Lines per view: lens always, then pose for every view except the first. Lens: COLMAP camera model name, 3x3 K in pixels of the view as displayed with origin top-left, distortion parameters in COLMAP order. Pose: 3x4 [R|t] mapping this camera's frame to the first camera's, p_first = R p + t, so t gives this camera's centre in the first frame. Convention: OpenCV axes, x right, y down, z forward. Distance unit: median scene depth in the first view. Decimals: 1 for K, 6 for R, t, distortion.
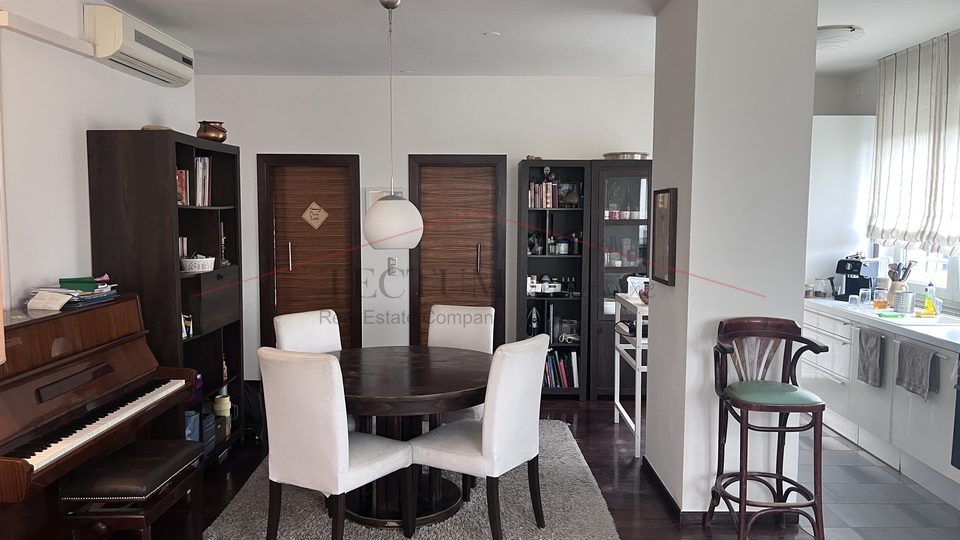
lens RADIAL K [[742.0, 0, 476.5], [0, 742.0, 266.7], [0, 0, 1]] dist [0.060463, -0.068822]
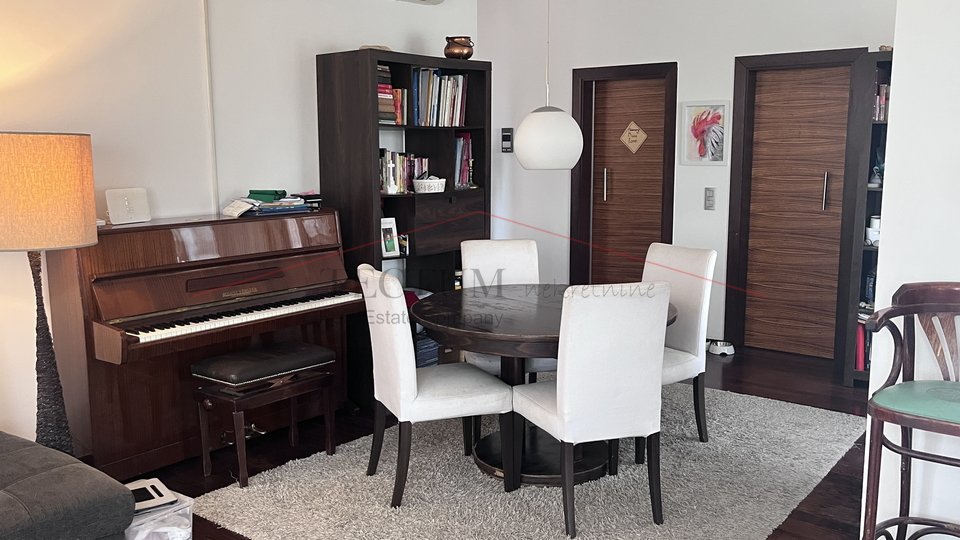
lens RADIAL K [[868.8, 0, 476.3], [0, 868.8, 263.5], [0, 0, 1]] dist [0.061661, -0.071011]
pose [[0.785438, 0.077592, -0.614057, 0.344636], [-0.038492, 0.996314, 0.076659, 0.008155], [0.617742, -0.036574, 0.785530, 0.115527]]
